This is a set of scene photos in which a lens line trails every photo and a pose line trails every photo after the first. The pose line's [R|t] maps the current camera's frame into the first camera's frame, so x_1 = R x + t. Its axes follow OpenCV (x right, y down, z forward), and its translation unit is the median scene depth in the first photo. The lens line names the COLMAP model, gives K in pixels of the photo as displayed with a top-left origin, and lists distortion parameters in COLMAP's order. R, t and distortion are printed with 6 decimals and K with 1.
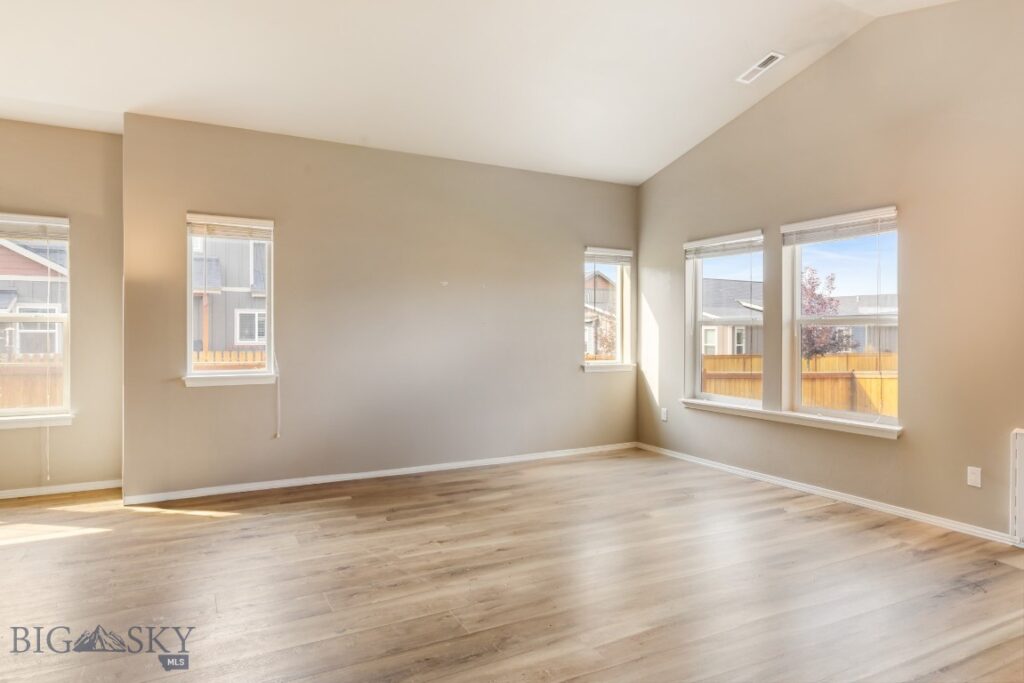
lens RADIAL K [[603.3, 0, 512.3], [0, 603.3, 335.3], [0, 0, 1]] dist [0.005623, -0.001279]
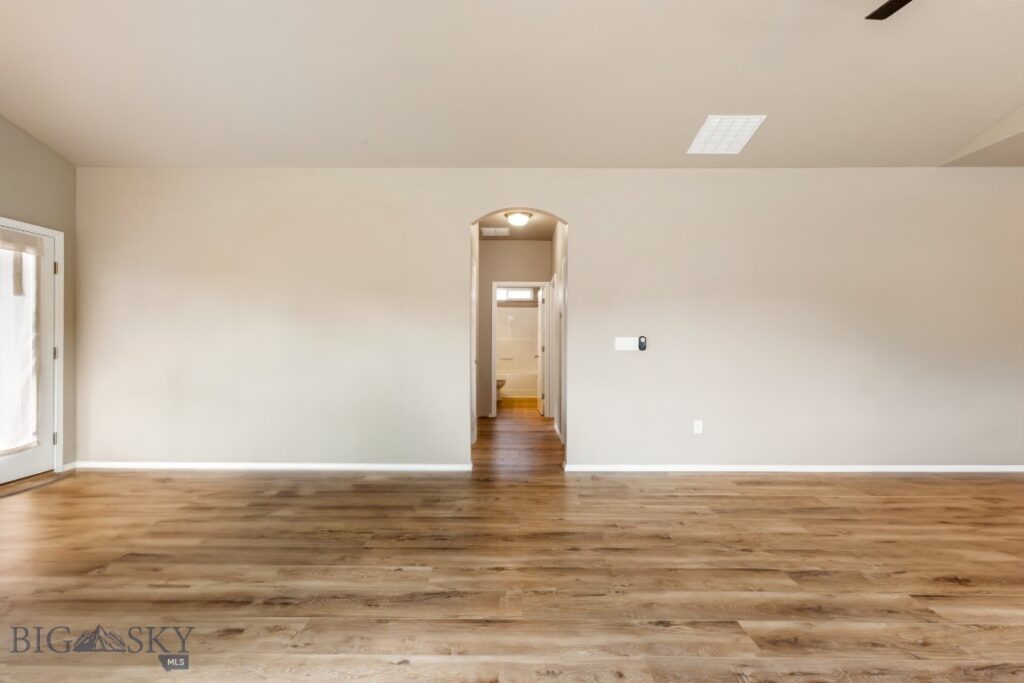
lens RADIAL K [[461.0, 0, 510.4], [0, 461.0, 344.6], [0, 0, 1]] dist [0.014871, -0.000336]
pose [[-0.881771, -0.003298, 0.471667, -0.734098], [-0.003173, 0.999994, 0.001059, 0.024922], [-0.471667, -0.000563, -0.881776, 1.516782]]
